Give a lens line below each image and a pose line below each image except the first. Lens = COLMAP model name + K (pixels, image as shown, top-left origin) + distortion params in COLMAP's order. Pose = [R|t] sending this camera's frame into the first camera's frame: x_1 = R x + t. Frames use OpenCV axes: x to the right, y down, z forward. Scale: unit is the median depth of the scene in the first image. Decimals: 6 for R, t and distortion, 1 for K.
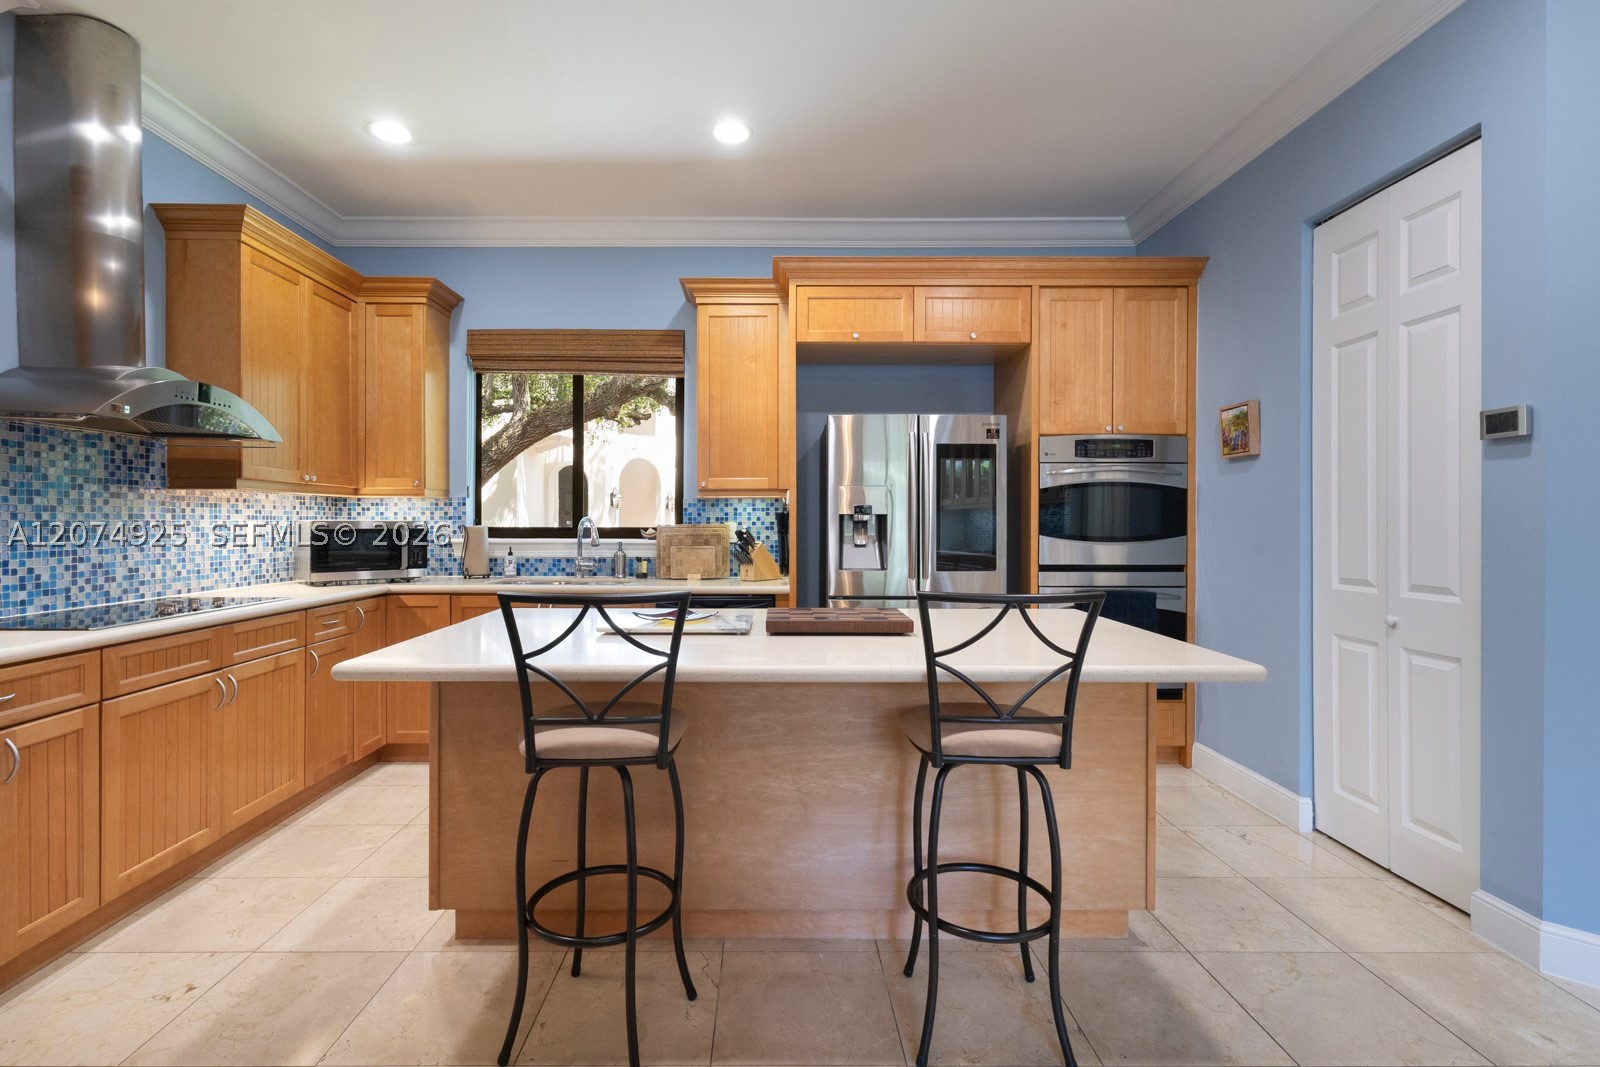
lens RADIAL K [[785.4, 0, 798.4], [0, 785.4, 522.9], [0, 0, 1]] dist [-0.002411, 0.001032]
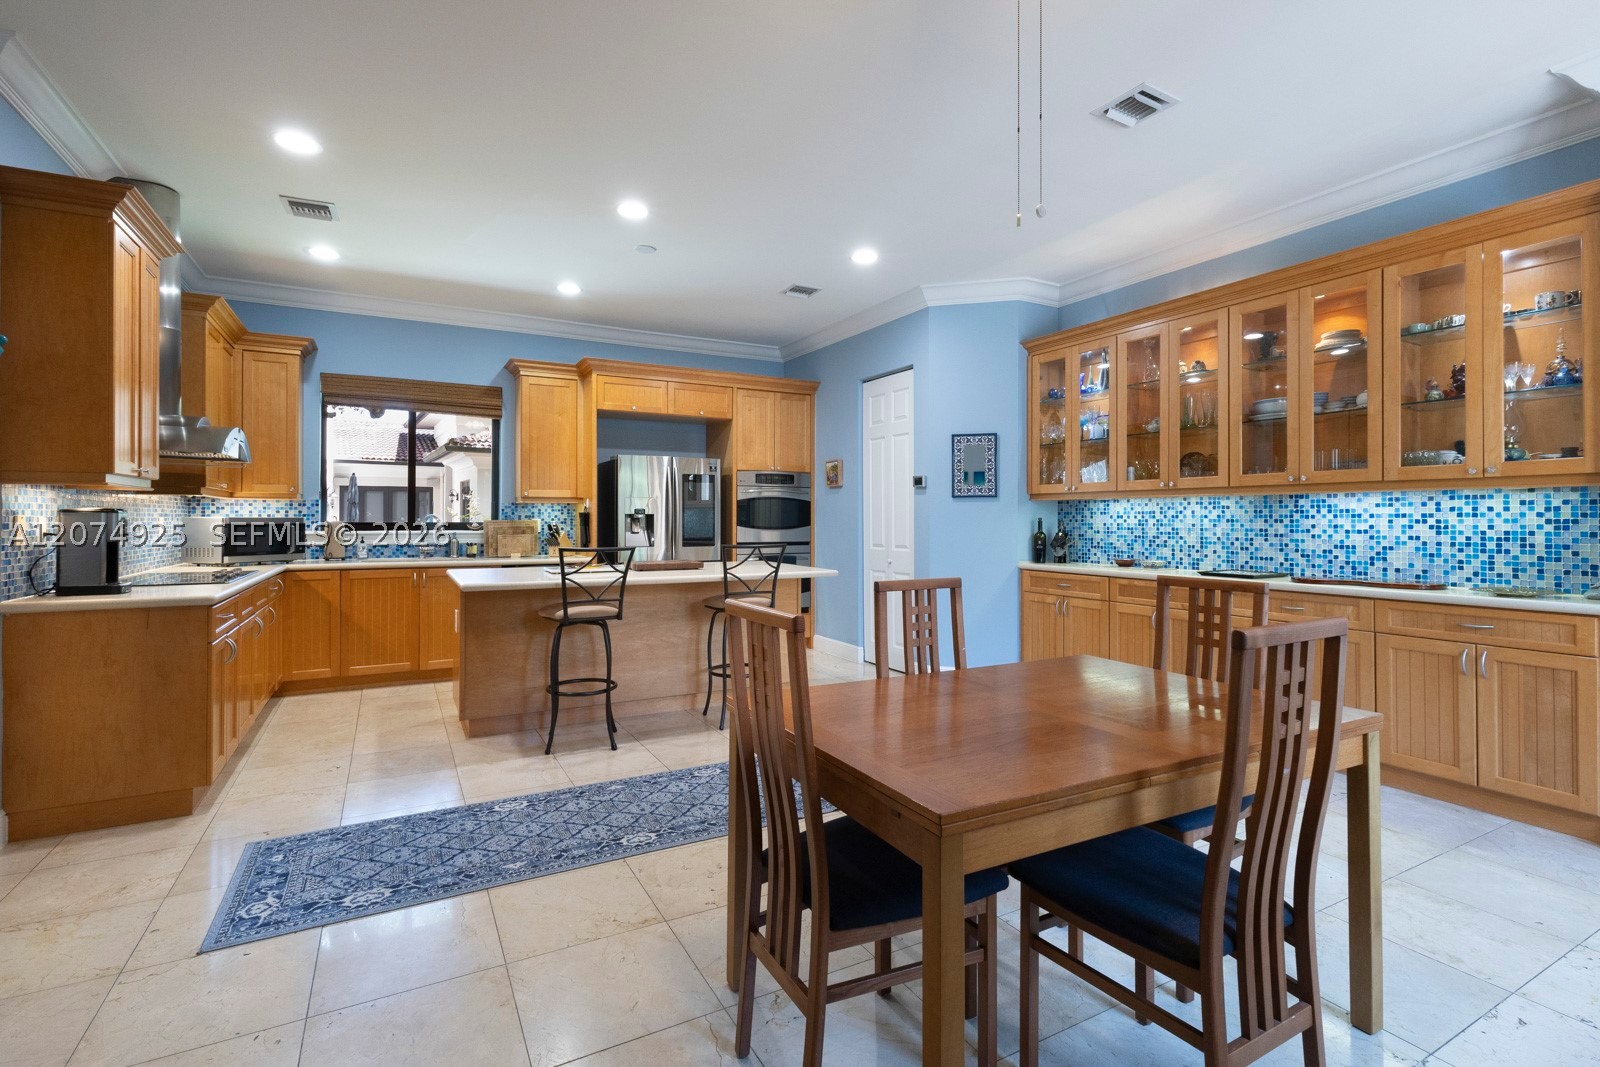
lens RADIAL K [[709.9, 0, 855.9], [0, 709.9, 512.8], [0, 0, 1]] dist [0.005900, 0.000392]
pose [[0.863583, 0.004484, 0.504187, -0.281168], [-0.000280, 0.999965, -0.008415, -0.000798], [-0.504207, 0.007126, 0.863554, -0.548721]]
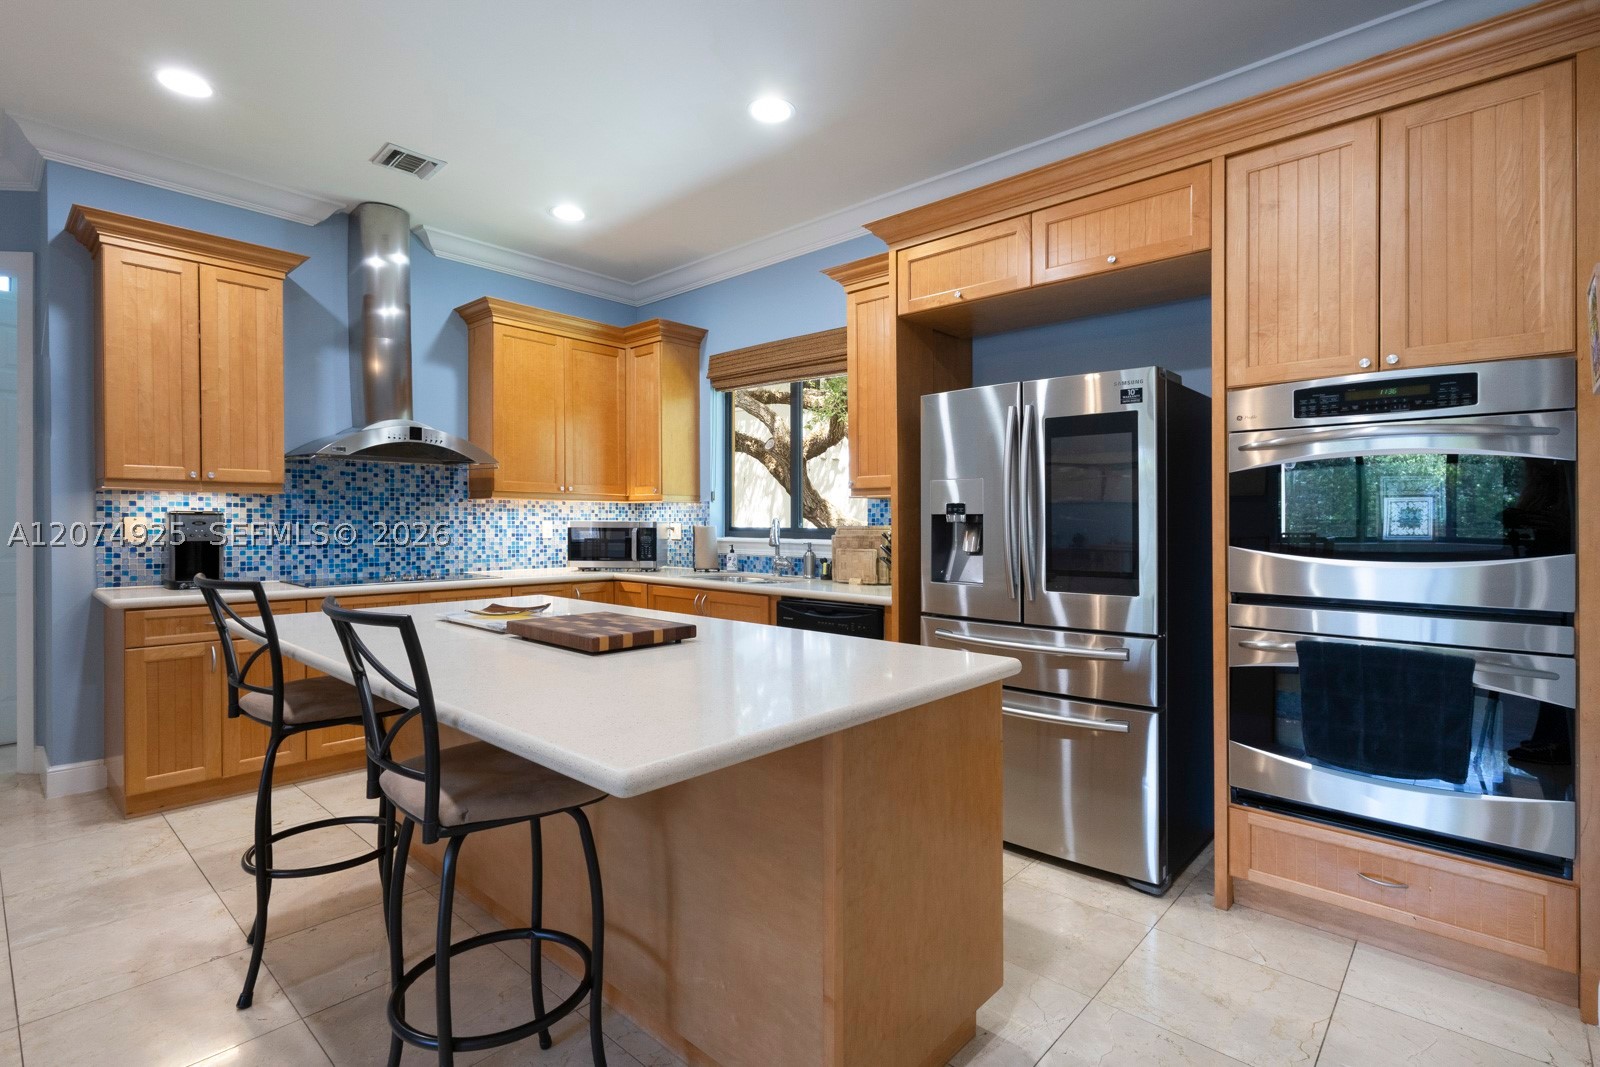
lens RADIAL K [[757.6, 0, 777.0], [0, 757.6, 521.8], [0, 0, 1]] dist [0.003554, -0.001291]
pose [[0.714215, 0.002458, -0.699922, 0.484240], [-0.005053, 0.999986, -0.001645, -0.001014], [0.699908, 0.004711, 0.714218, 0.307042]]
